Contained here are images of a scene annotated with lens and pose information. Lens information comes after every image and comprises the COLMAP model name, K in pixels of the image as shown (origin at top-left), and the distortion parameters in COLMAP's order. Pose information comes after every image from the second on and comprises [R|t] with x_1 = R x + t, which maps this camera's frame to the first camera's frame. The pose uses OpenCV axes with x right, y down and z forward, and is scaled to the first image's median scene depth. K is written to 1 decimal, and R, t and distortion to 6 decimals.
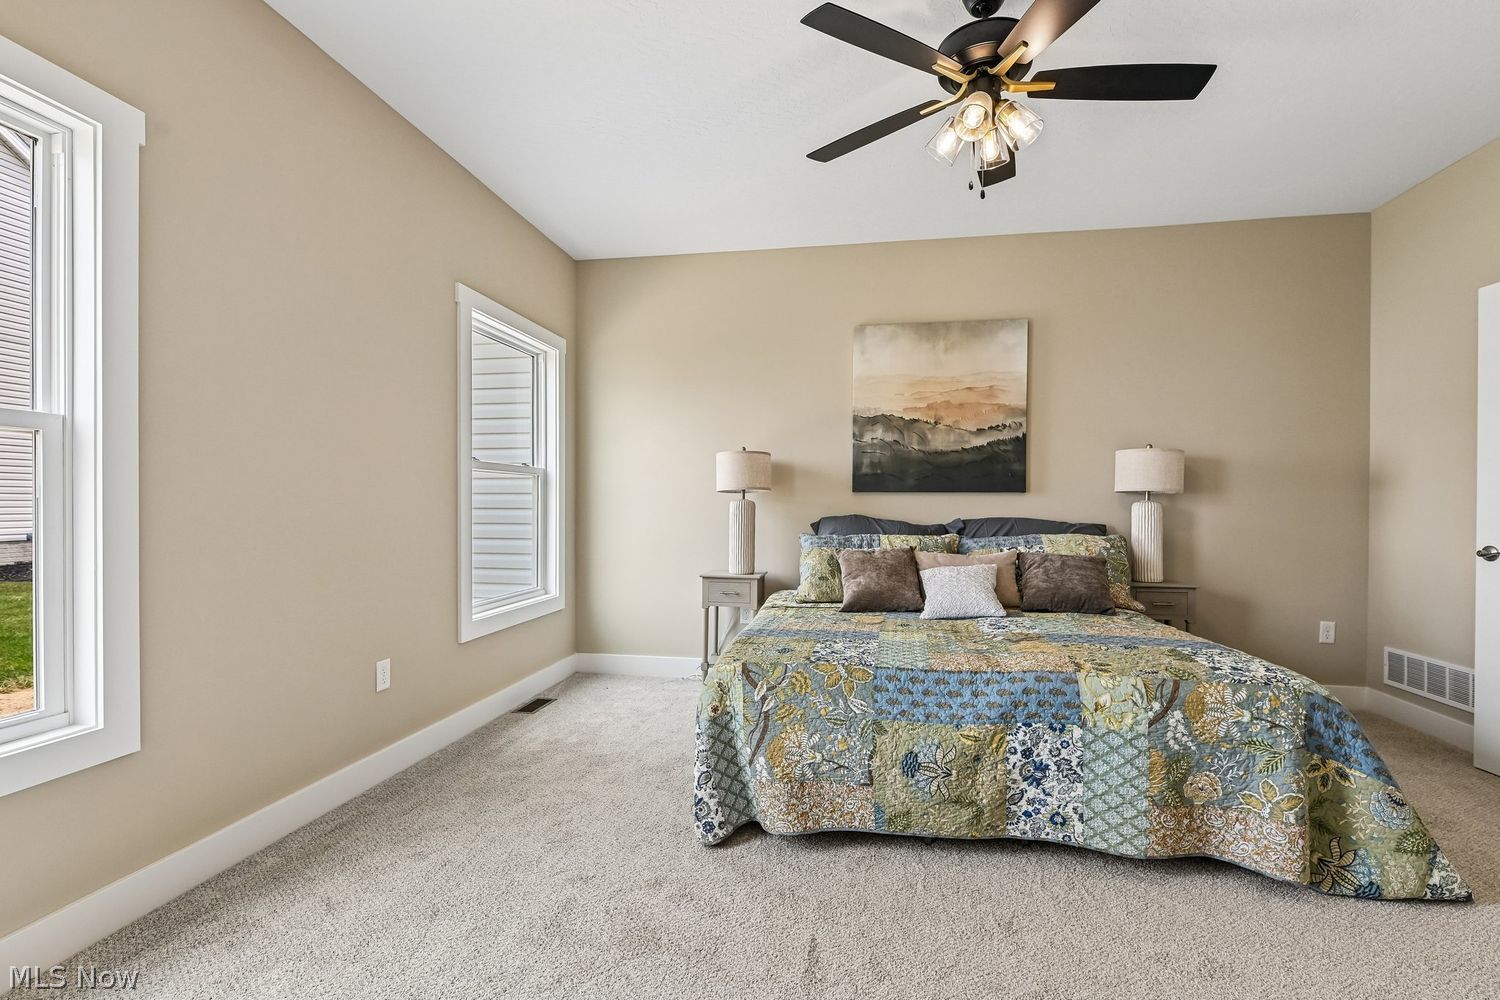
lens RADIAL K [[664.2, 0, 750.3], [0, 664.2, 514.2], [0, 0, 1]] dist [-0.002832, -0.001450]
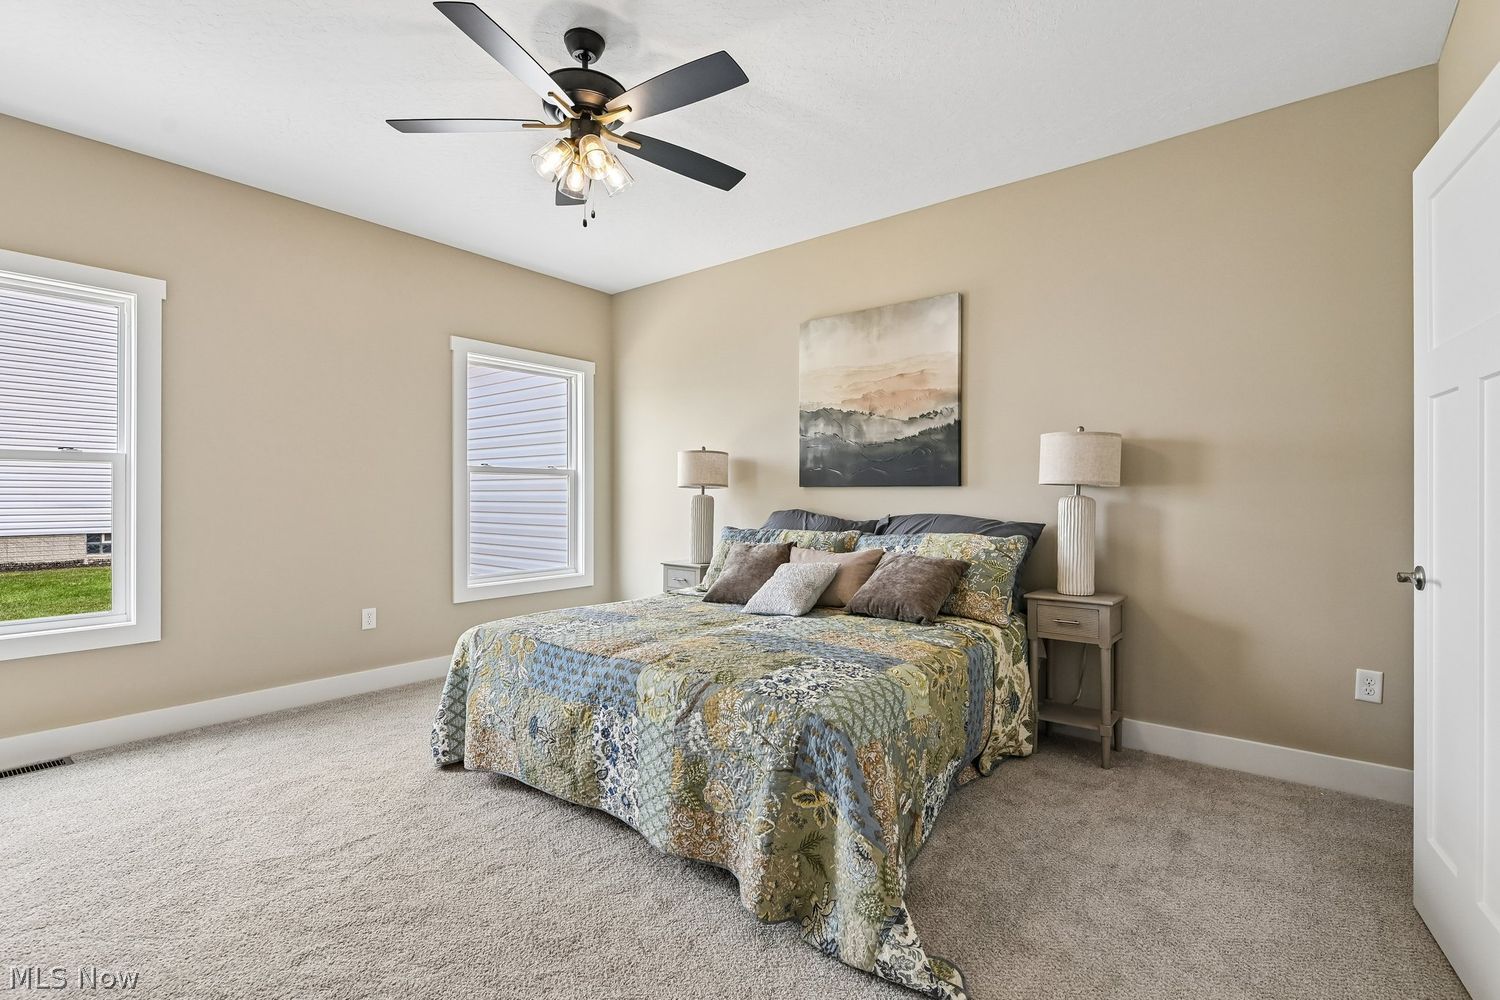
lens RADIAL K [[662.4, 0, 750.0], [0, 662.4, 500.0], [0, 0, 1]] dist [0.005105, -0.008741]
pose [[0.881319, 0.000836, -0.472520, 1.096734], [-0.004624, 0.999966, -0.006854, -0.012315], [0.472498, 0.008226, 0.881293, 0.153379]]
